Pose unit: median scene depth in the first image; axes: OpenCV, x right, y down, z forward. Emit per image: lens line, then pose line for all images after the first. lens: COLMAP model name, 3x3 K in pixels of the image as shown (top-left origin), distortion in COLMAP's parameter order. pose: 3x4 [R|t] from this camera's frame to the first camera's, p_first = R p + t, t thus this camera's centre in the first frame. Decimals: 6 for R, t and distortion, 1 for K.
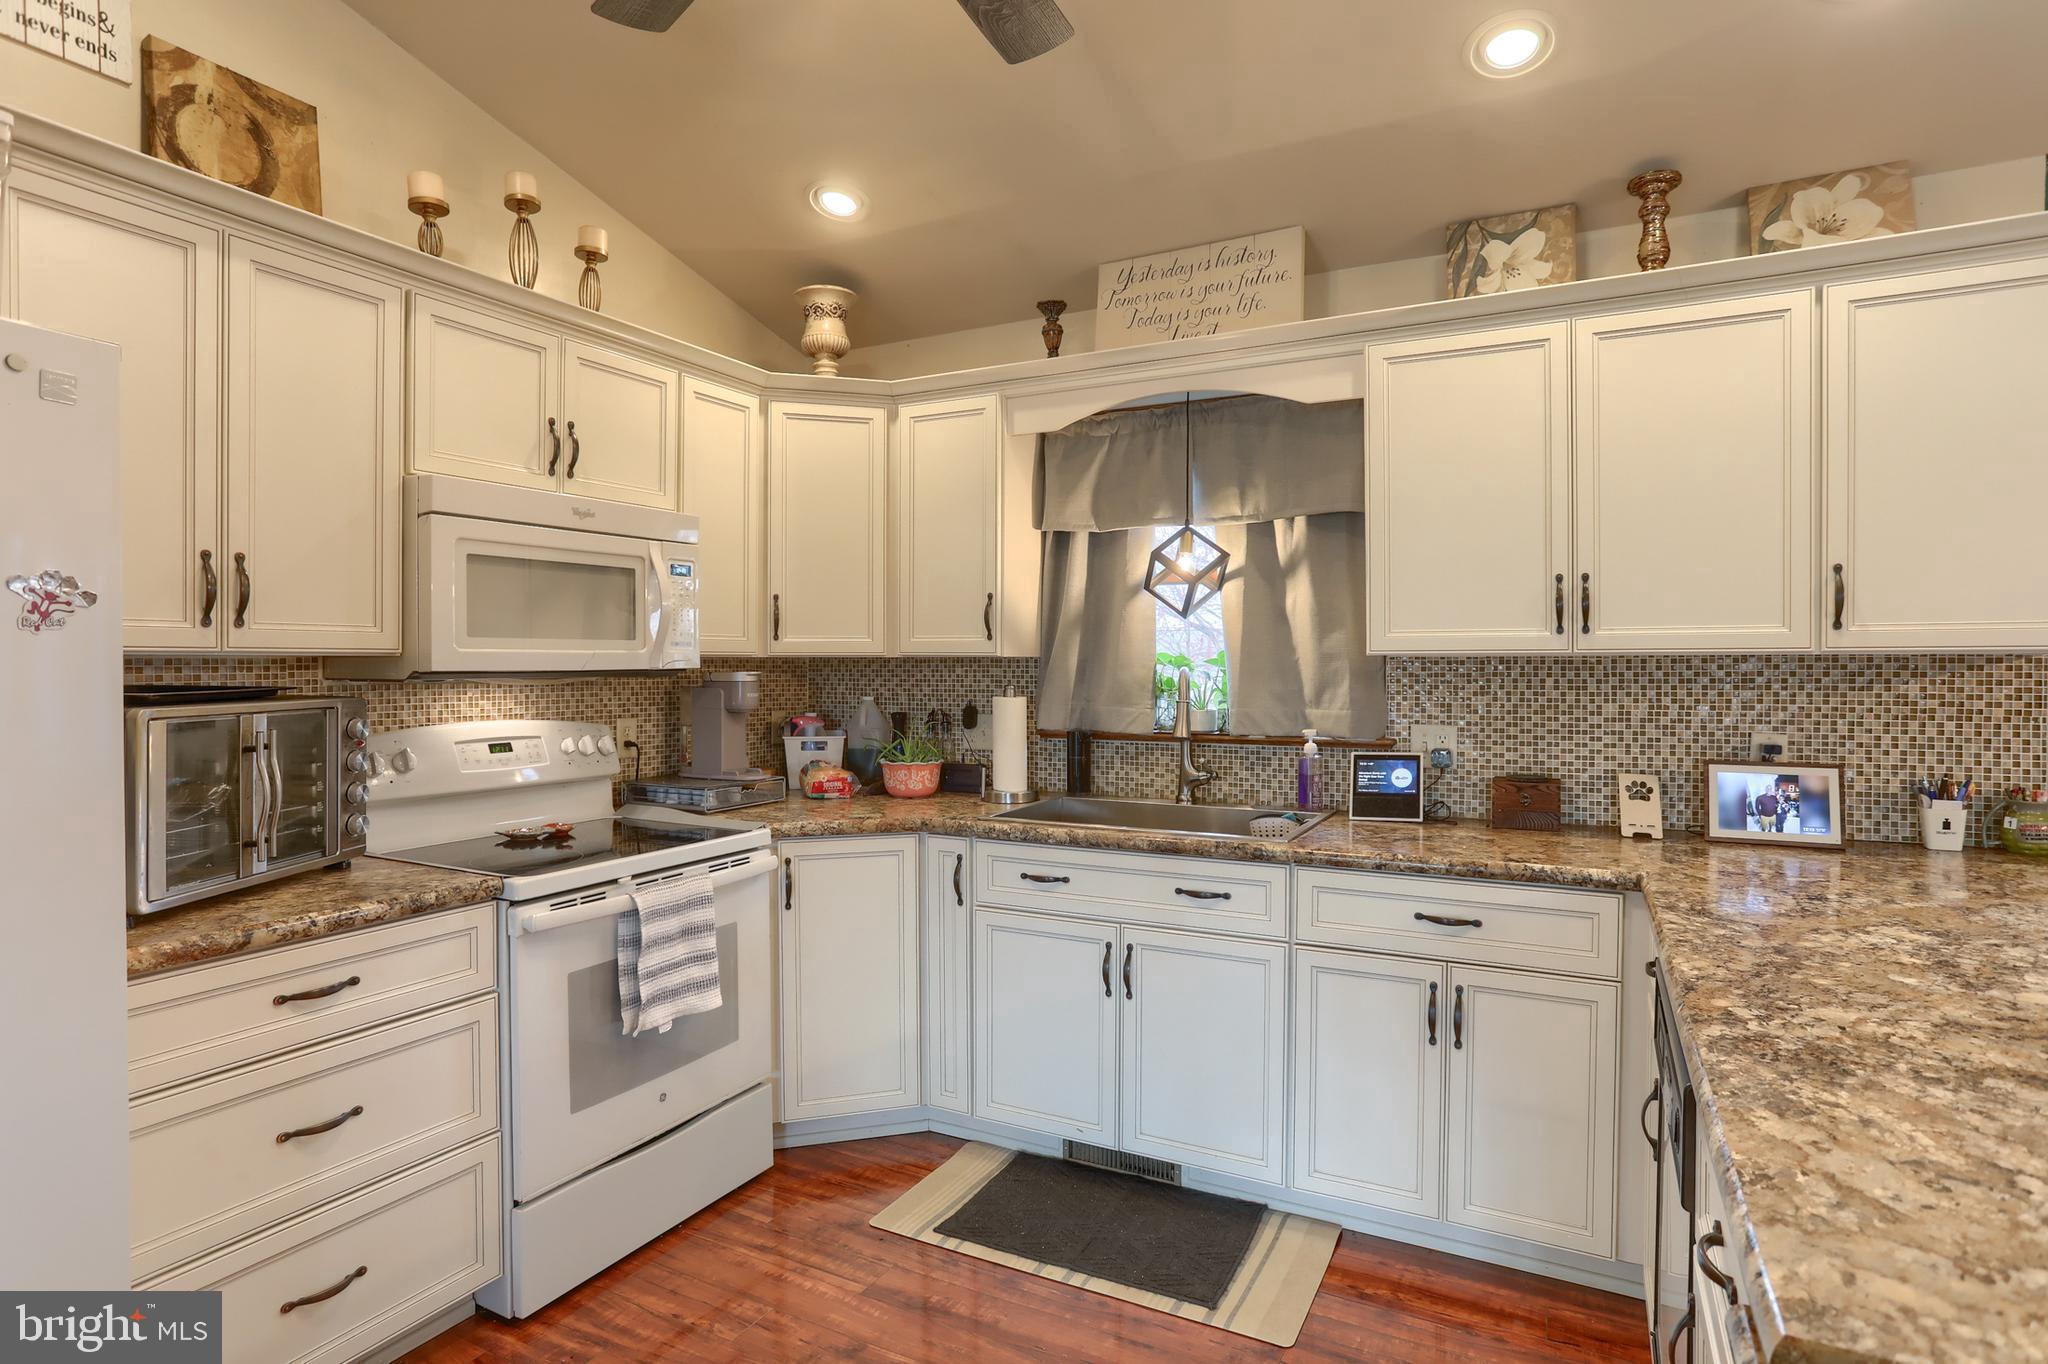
lens RADIAL K [[1064.6, 0, 1027.6], [0, 1064.6, 673.1], [0, 0, 1]] dist [-0.060504, 0.036291]
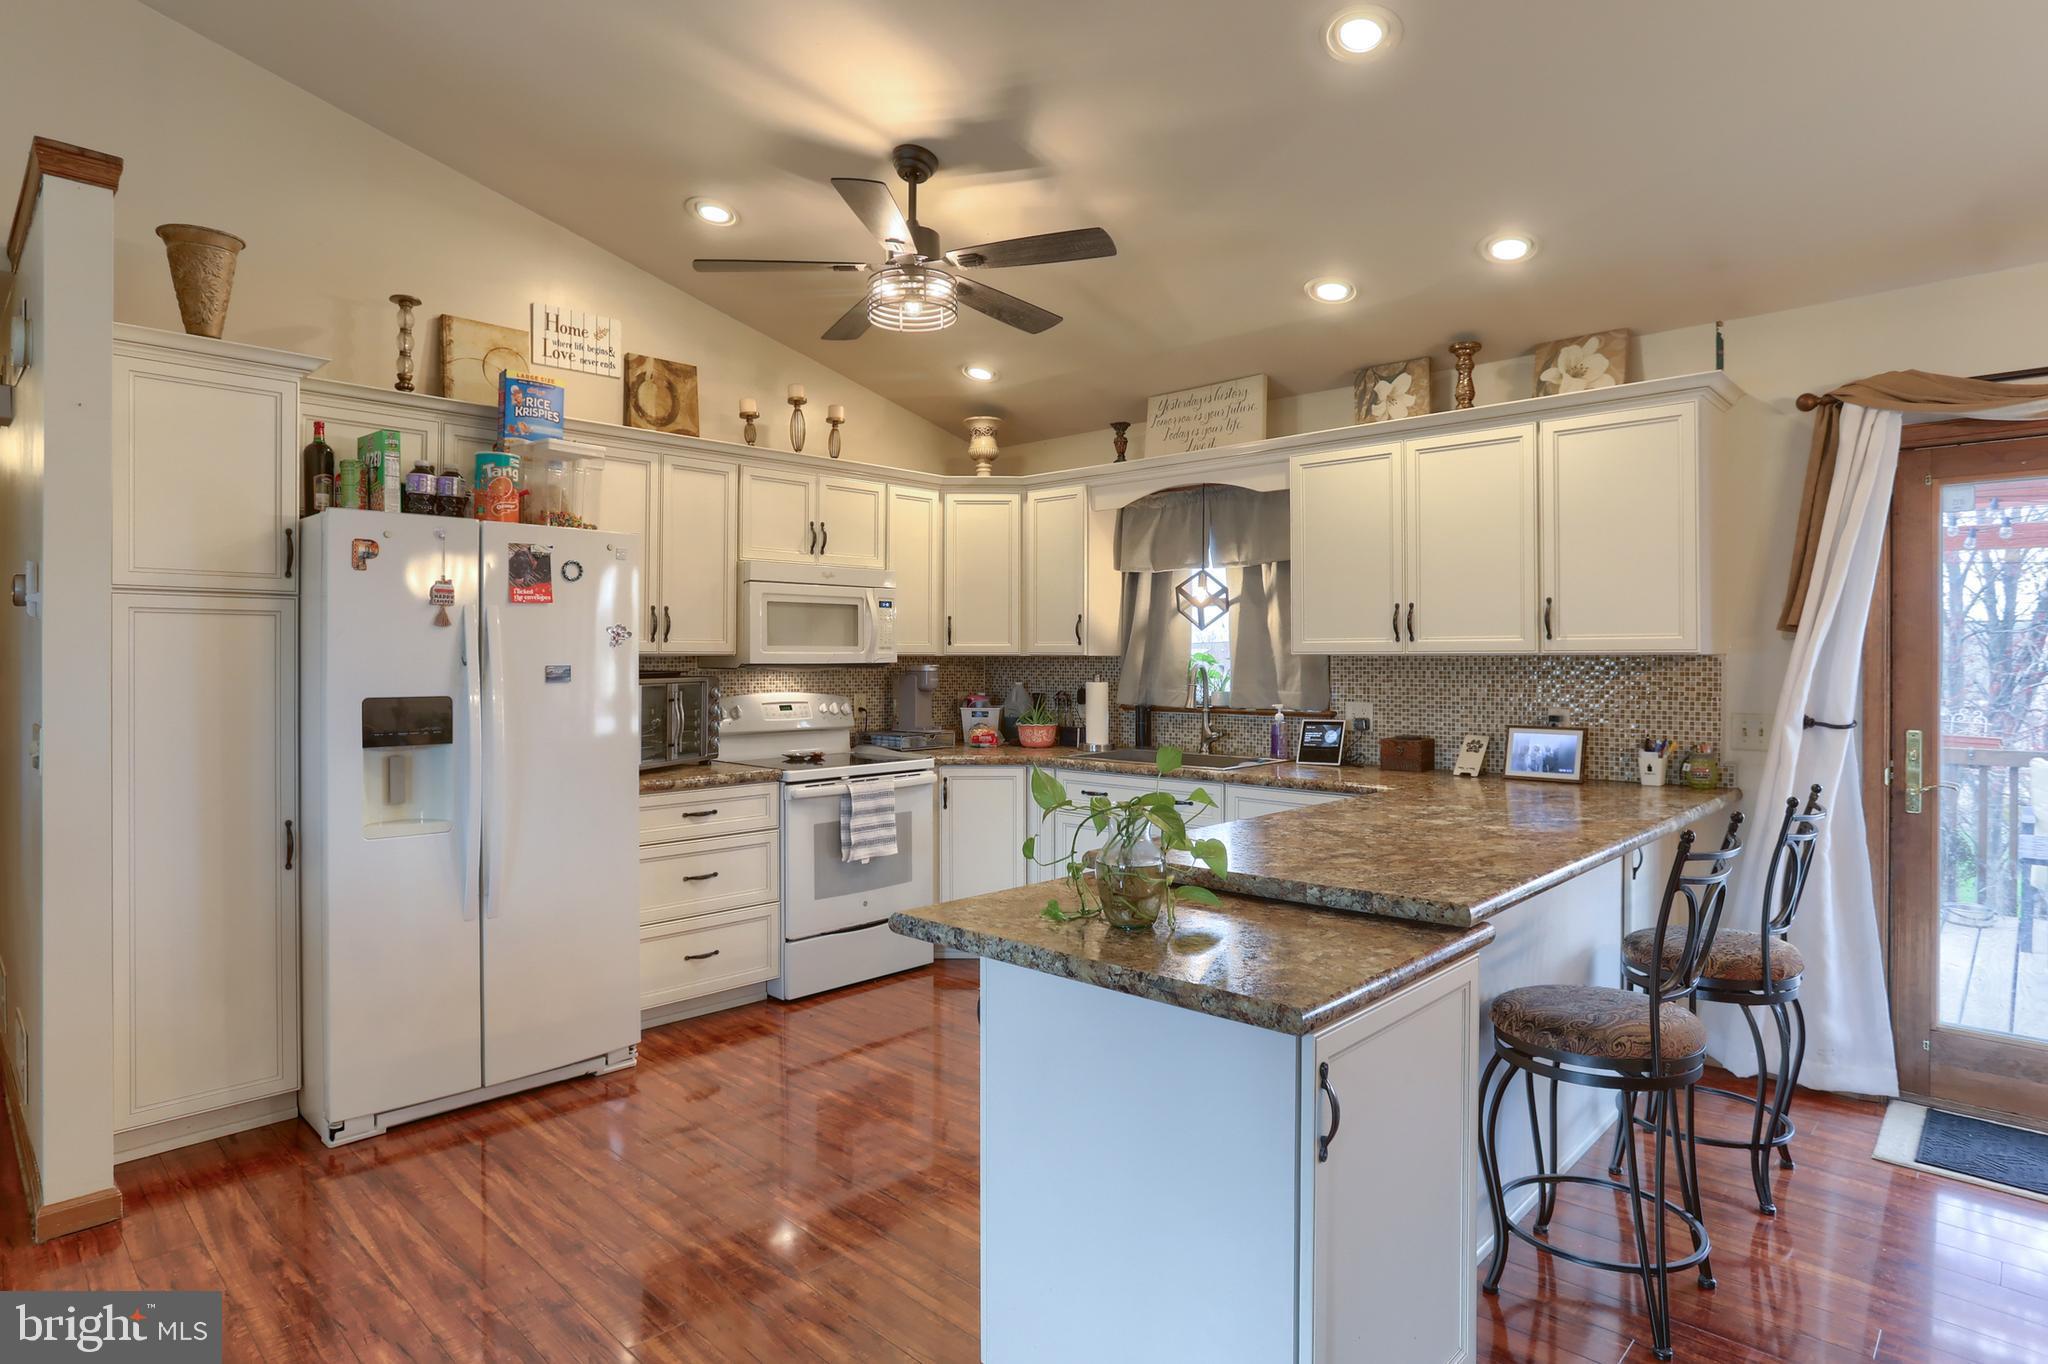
lens RADIAL K [[1103.1, 0, 1026.3], [0, 1103.1, 659.9], [0, 0, 1]] dist [-0.065893, 0.044292]
pose [[0.962704, 0.001594, -0.270550, 0.369581], [-0.003851, 0.999962, -0.007811, 0.004073], [0.270528, 0.008561, 0.962674, -0.639053]]
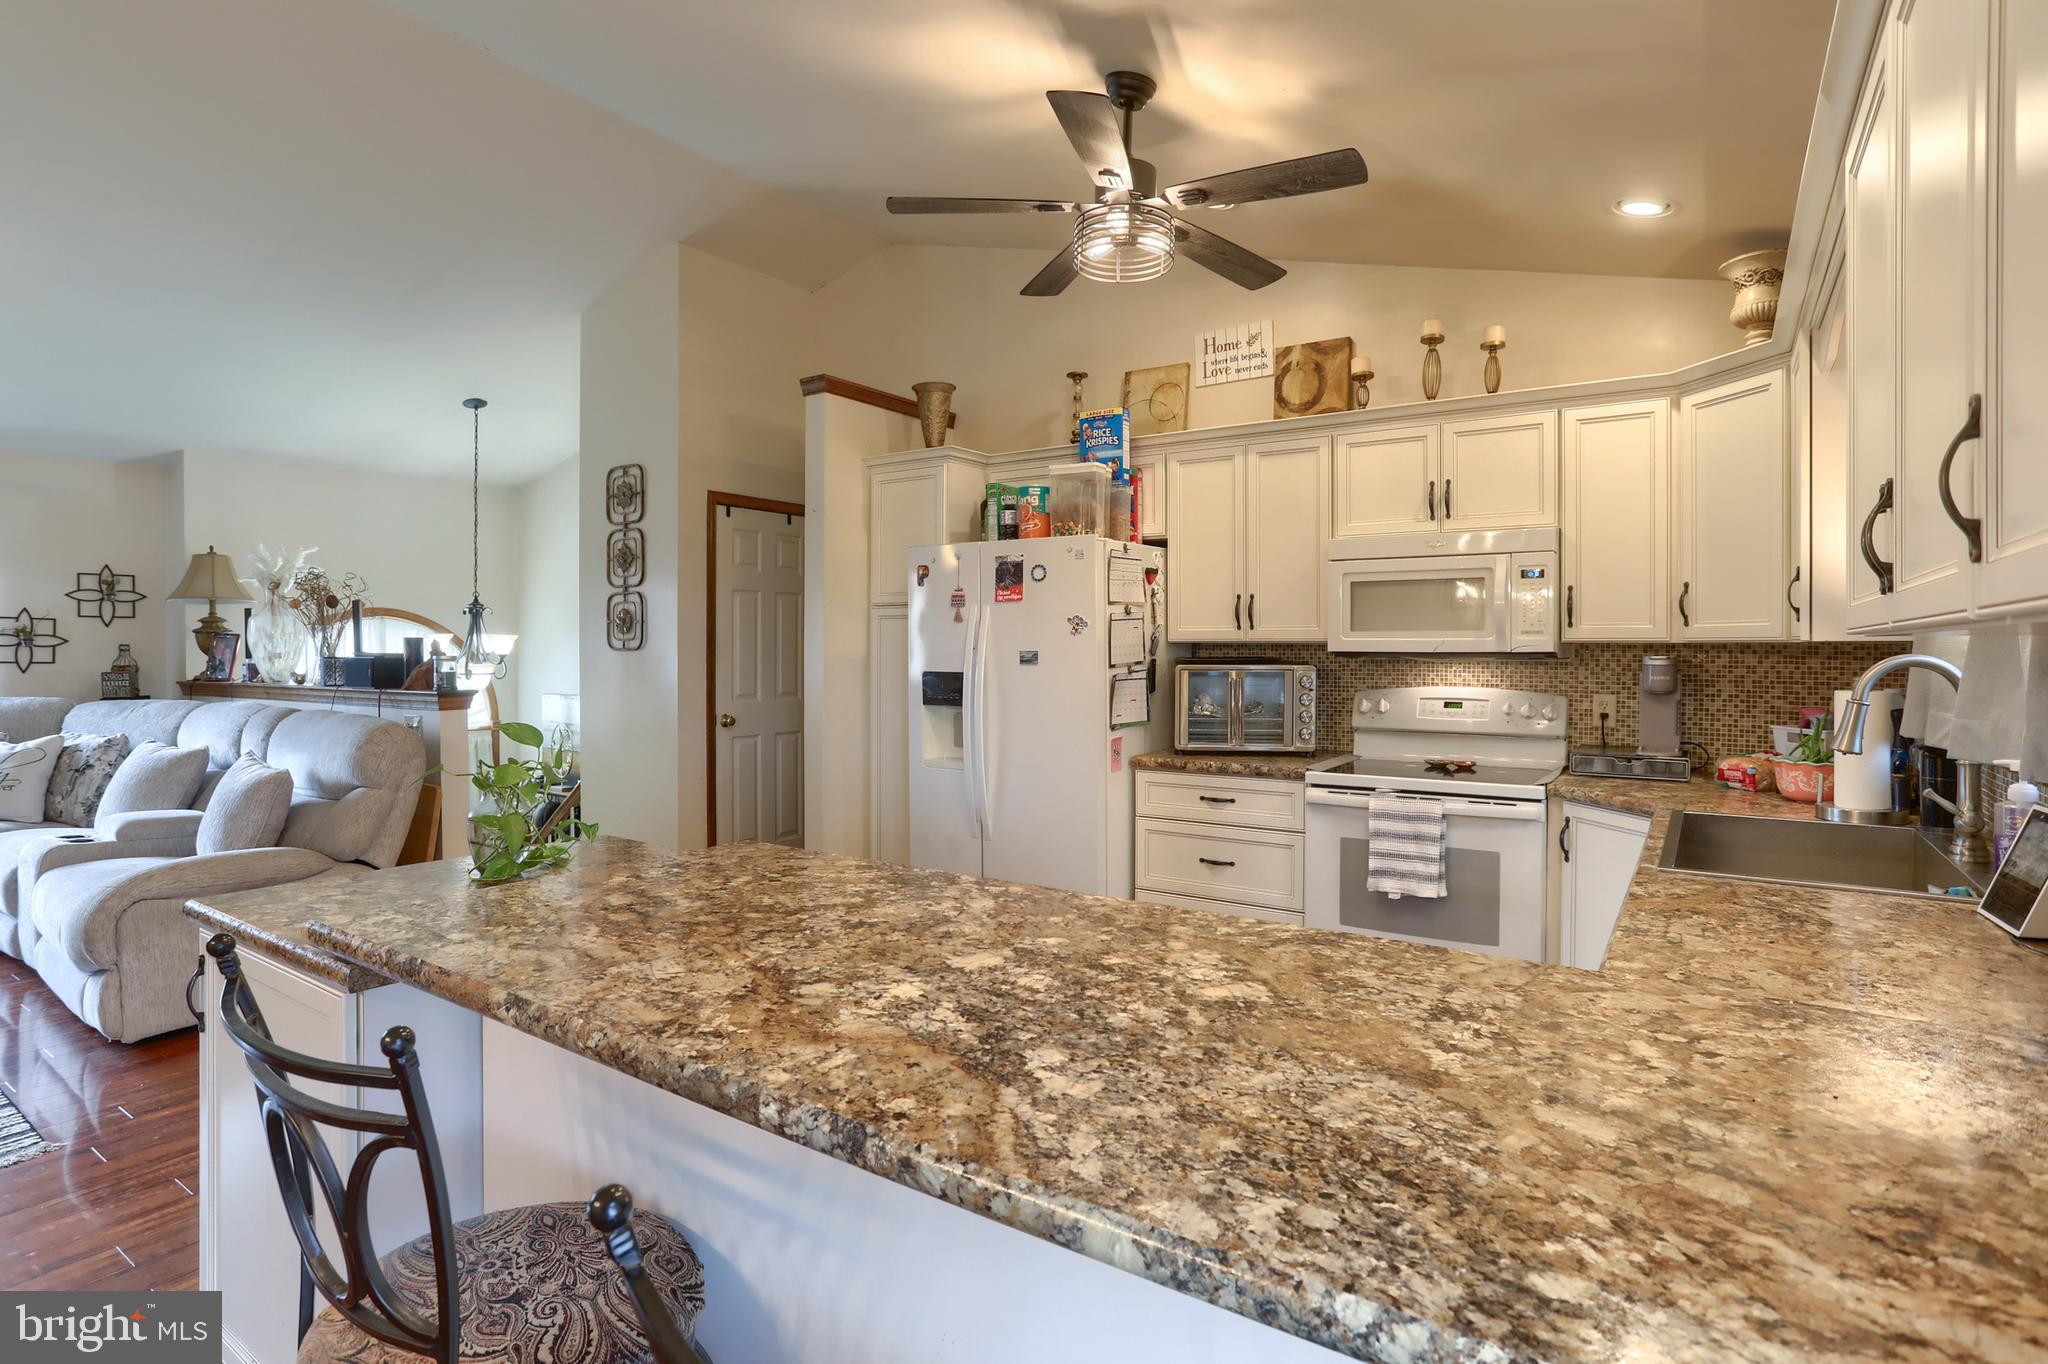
lens RADIAL K [[1034.5, 0, 1030.4], [0, 1034.5, 655.1], [0, 0, 1]] dist [-0.082845, 0.040007]
pose [[-0.101868, 0.008642, -0.994760, 0.954450], [-0.012283, 0.999875, 0.009944, -0.005401], [0.994722, 0.013231, -0.101749, 0.541939]]
